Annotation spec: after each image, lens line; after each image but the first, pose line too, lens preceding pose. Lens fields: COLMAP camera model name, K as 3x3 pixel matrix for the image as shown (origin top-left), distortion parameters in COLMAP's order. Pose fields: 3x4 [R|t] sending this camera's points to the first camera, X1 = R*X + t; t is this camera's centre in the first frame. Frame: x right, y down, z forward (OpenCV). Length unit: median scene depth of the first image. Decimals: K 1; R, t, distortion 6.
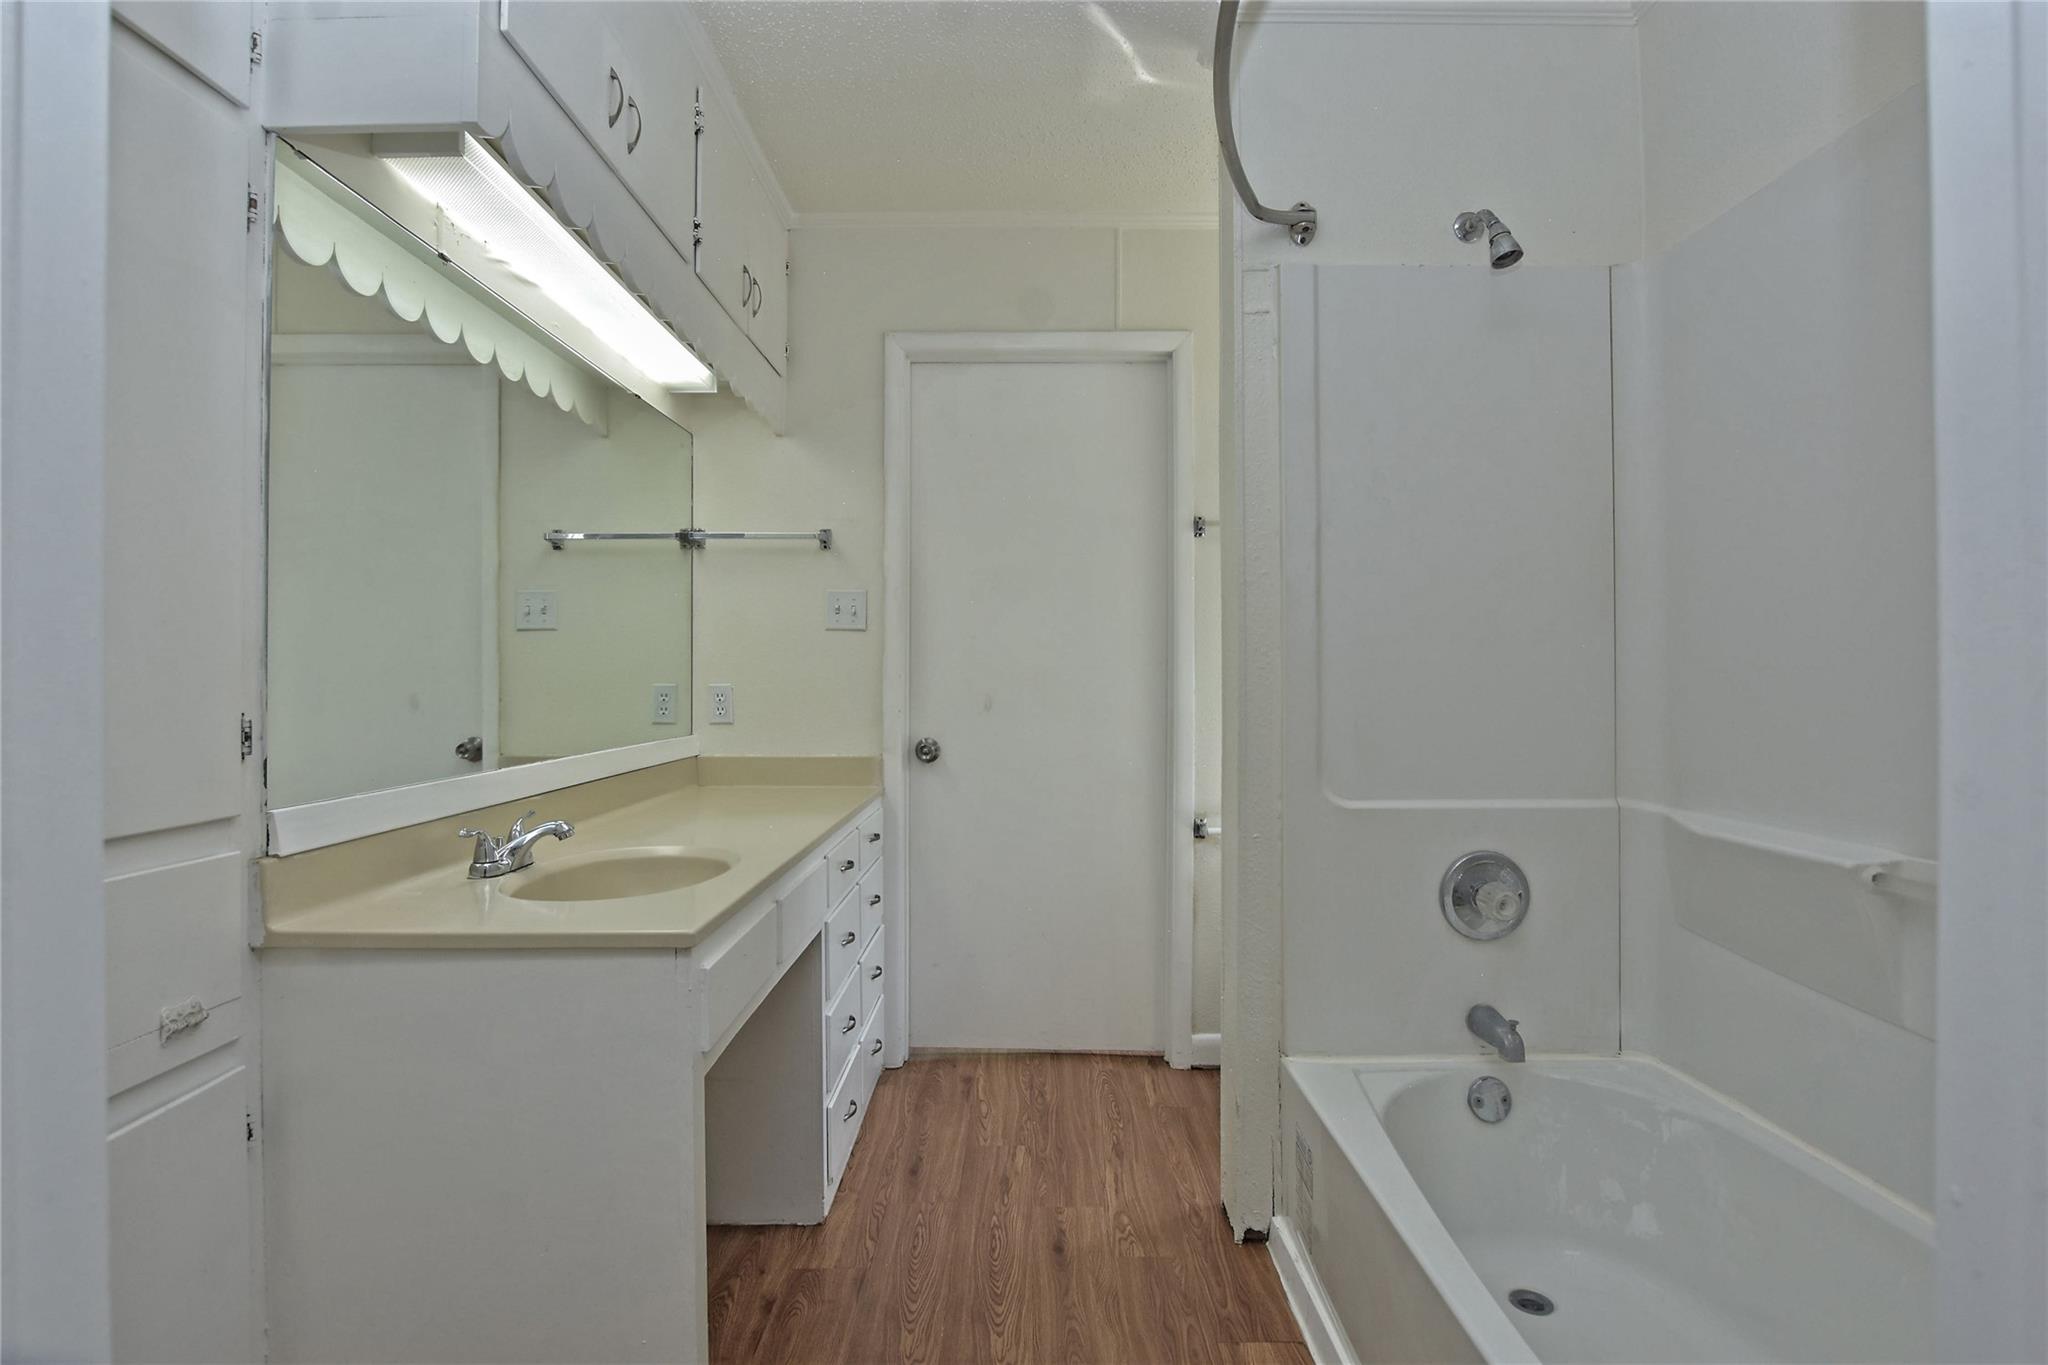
lens RADIAL K [[988.6, 0, 1024.9], [0, 988.6, 673.5], [0, 0, 1]] dist [-0.028155, 0.004009]
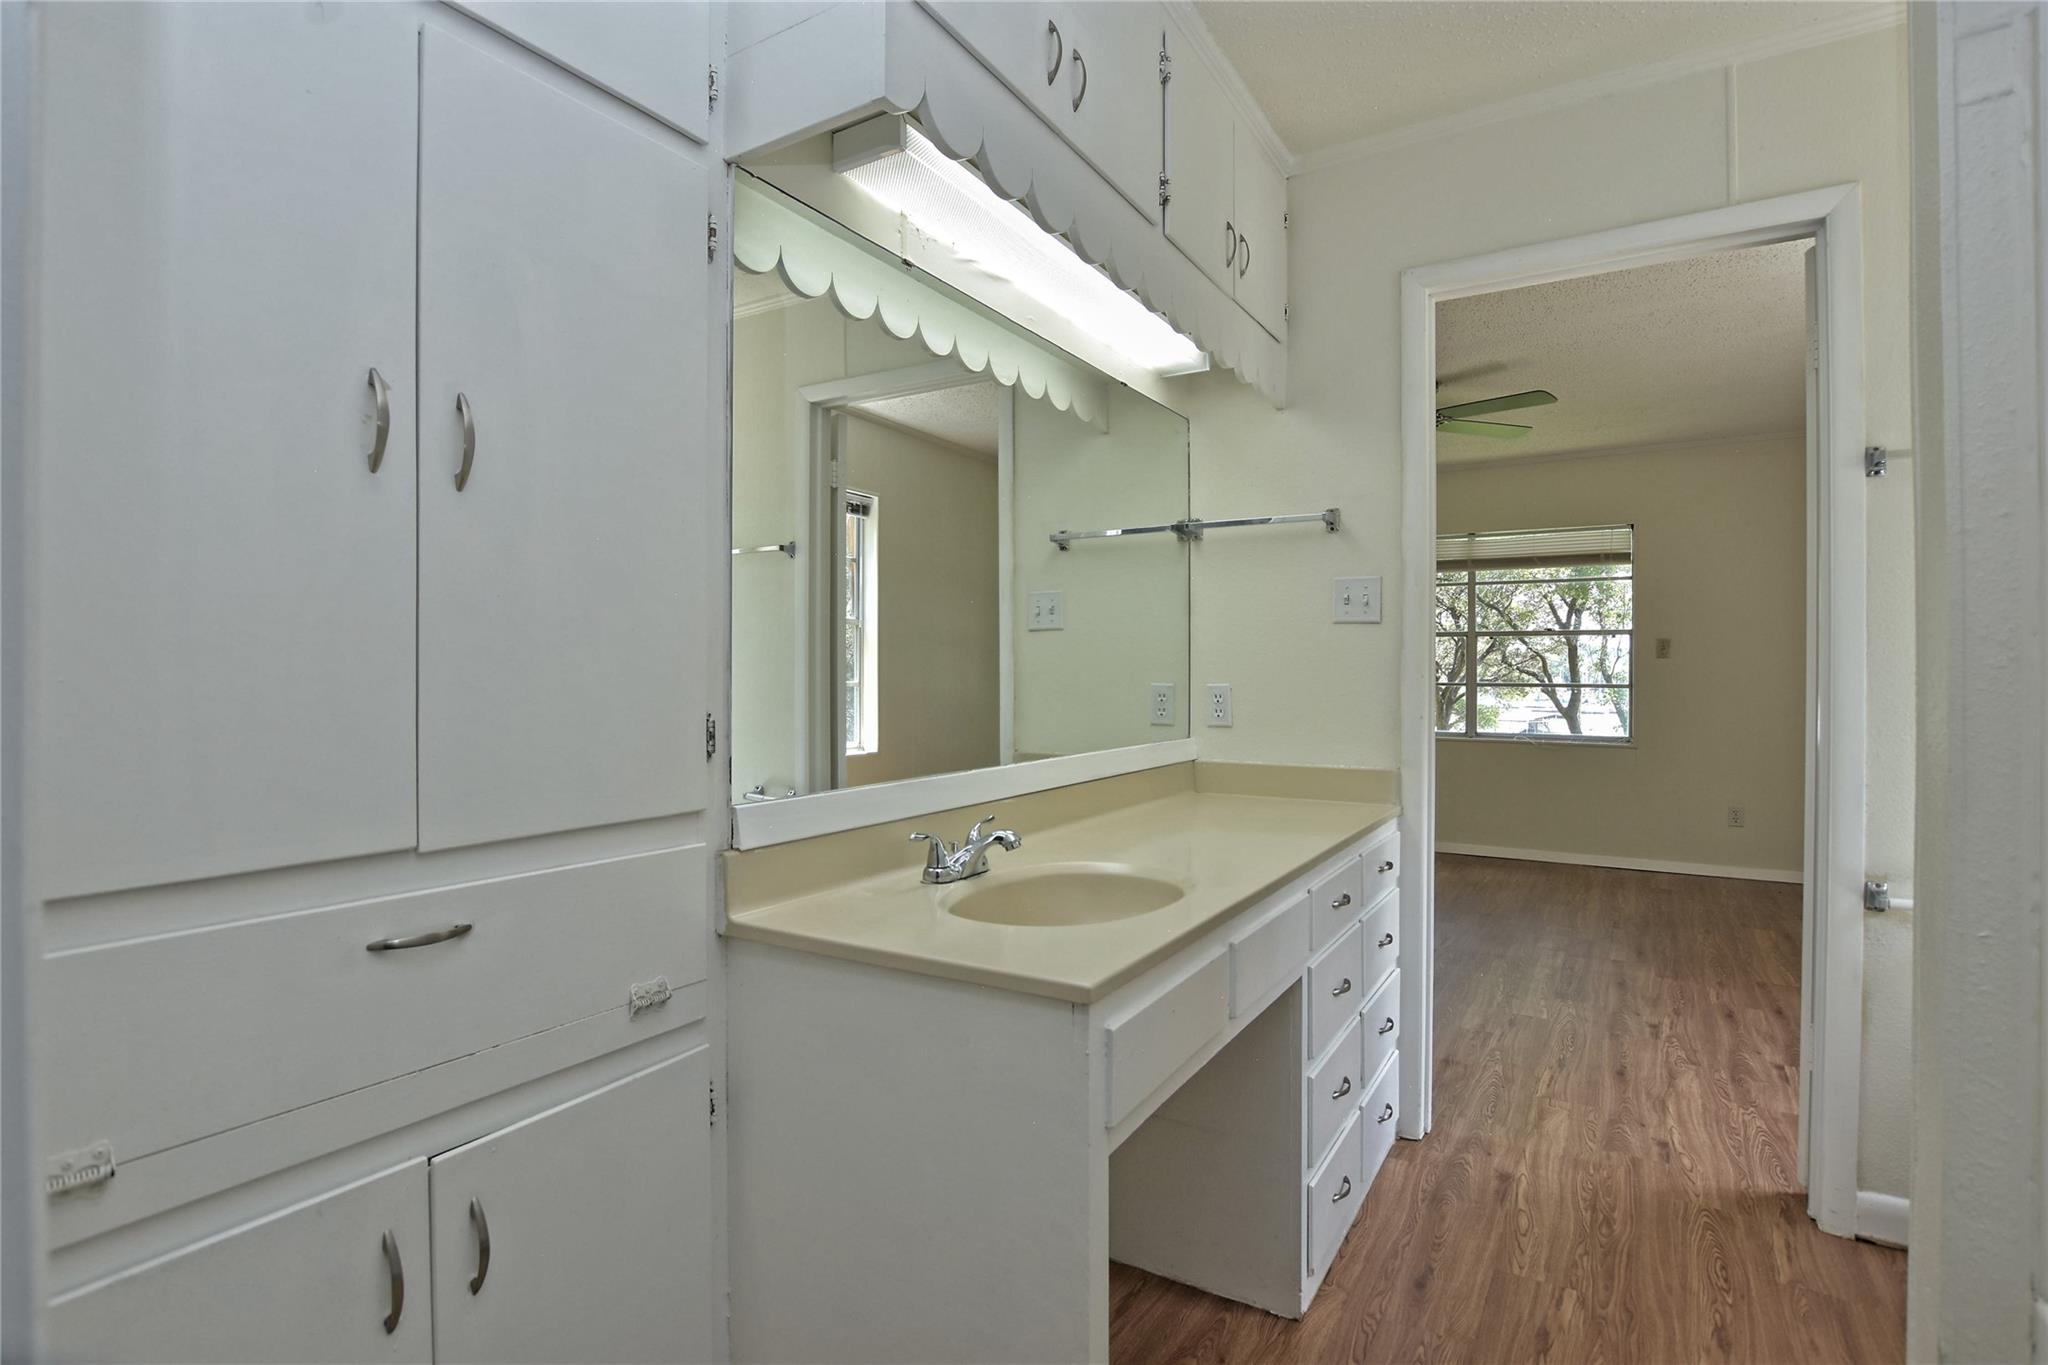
lens RADIAL K [[988.6, 0, 1024.9], [0, 988.6, 673.5], [0, 0, 1]] dist [-0.028155, 0.004009]
pose [[0.852867, 0.001150, -0.522127, 0.030290], [0.000723, 0.999994, 0.003385, -0.003656], [0.522127, -0.003264, 0.852861, 0.145948]]
